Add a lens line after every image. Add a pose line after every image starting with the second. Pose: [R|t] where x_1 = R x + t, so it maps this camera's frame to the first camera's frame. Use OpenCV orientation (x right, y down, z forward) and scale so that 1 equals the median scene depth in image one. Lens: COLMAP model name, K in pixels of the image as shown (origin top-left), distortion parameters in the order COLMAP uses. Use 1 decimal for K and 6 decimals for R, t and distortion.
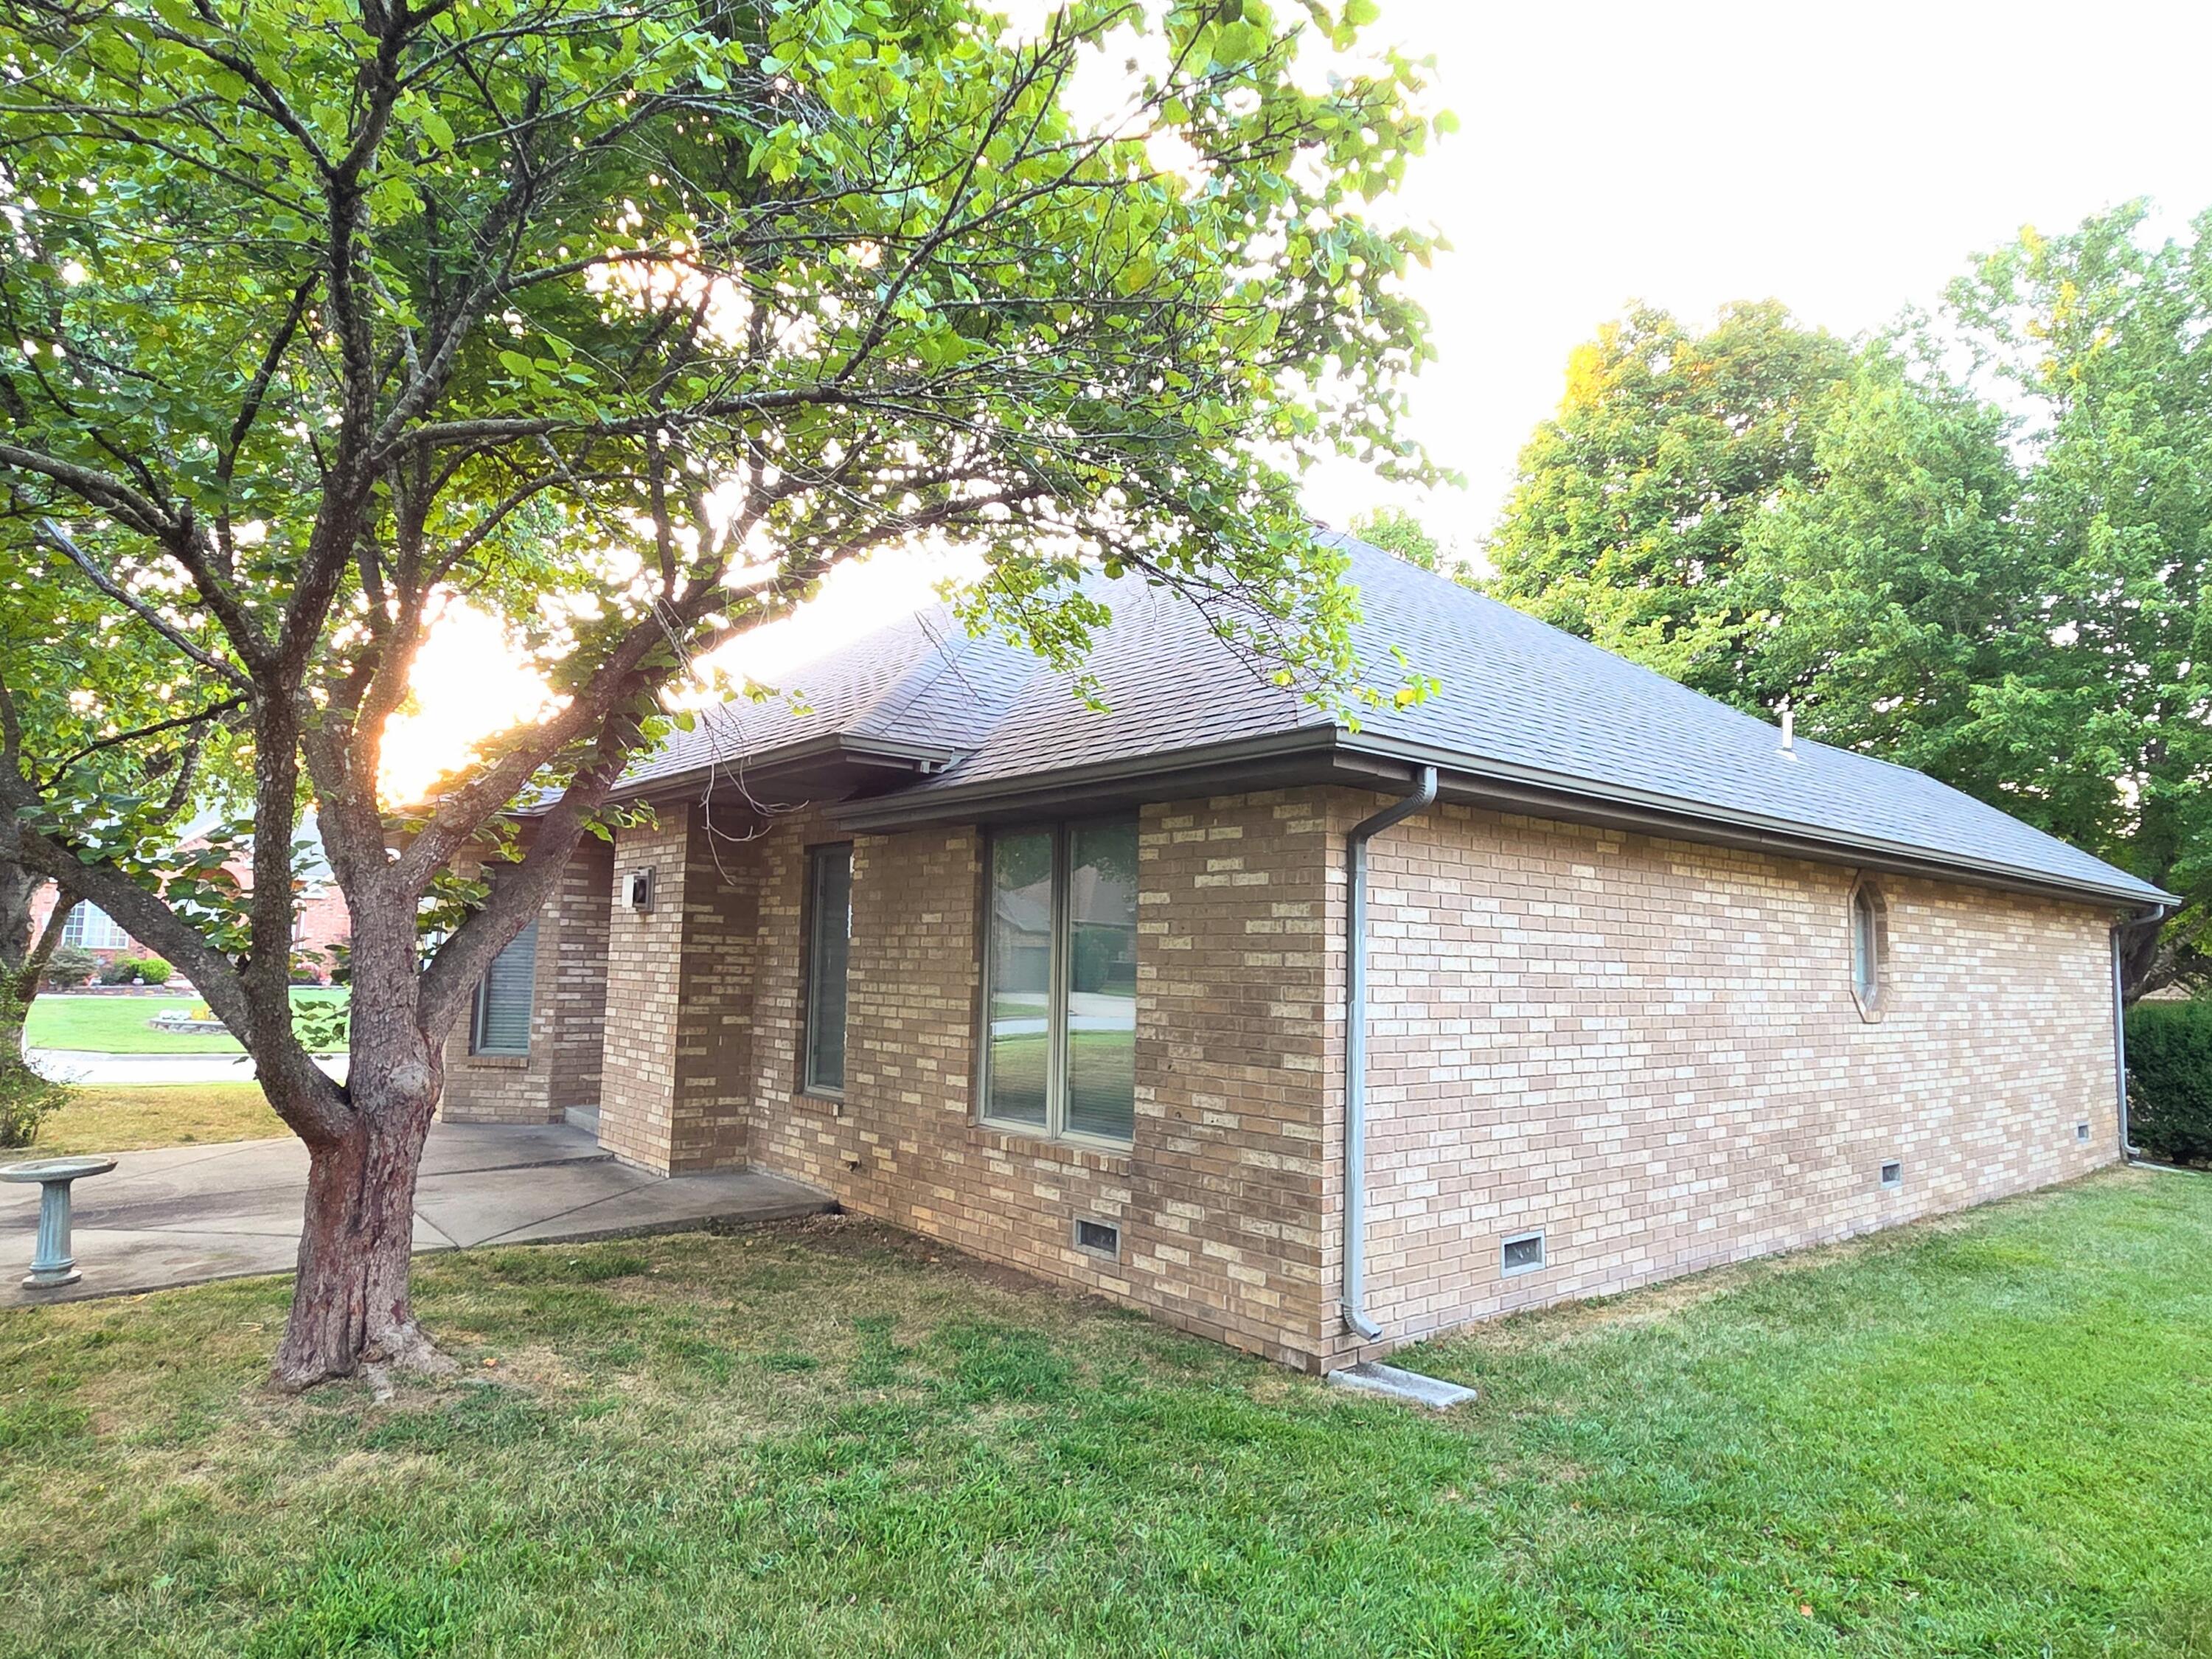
lens RADIAL K [[1331.7, 0, 1188.9], [0, 1331.7, 827.6], [0, 0, 1]] dist [0.001427, 0.000422]
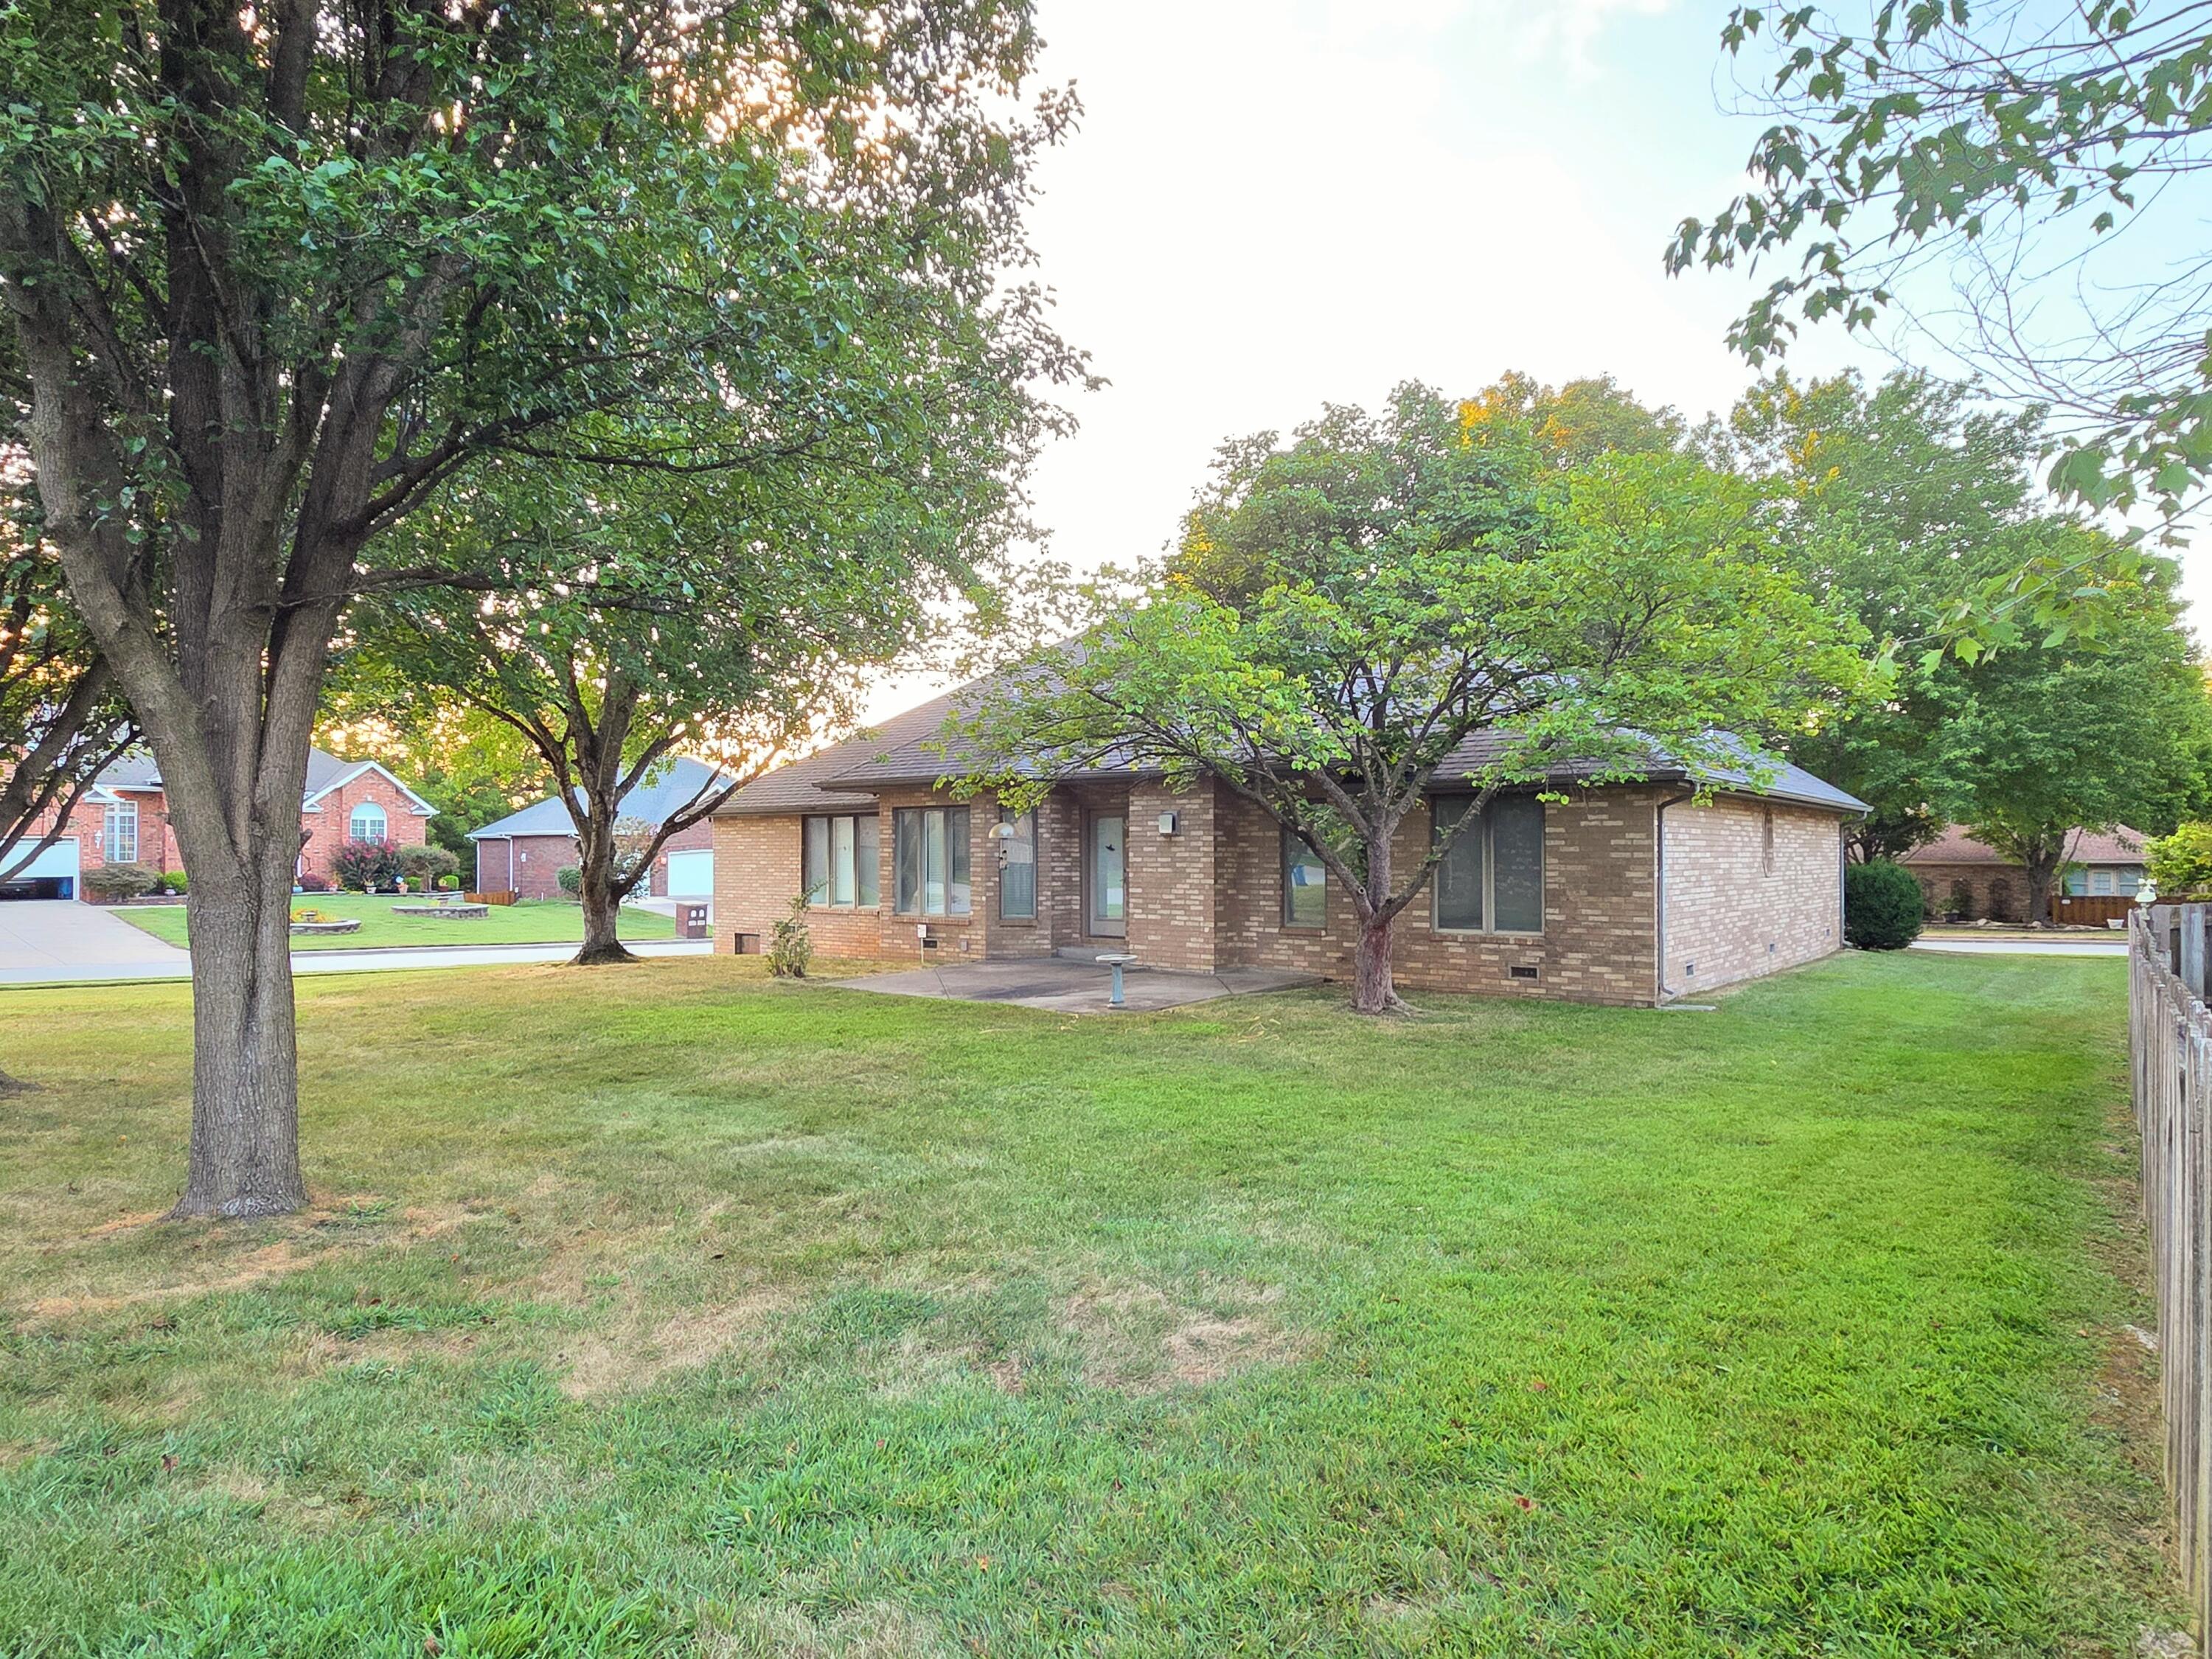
lens RADIAL K [[1284.7, 0, 1186.2], [0, 1284.7, 860.0], [0, 0, 1]] dist [-0.002012, -0.000066]
pose [[0.977550, -0.023803, 0.209356, -0.986886], [0.000674, 0.993947, 0.109860, -0.125190], [-0.210704, -0.107253, 0.971649, -0.937442]]
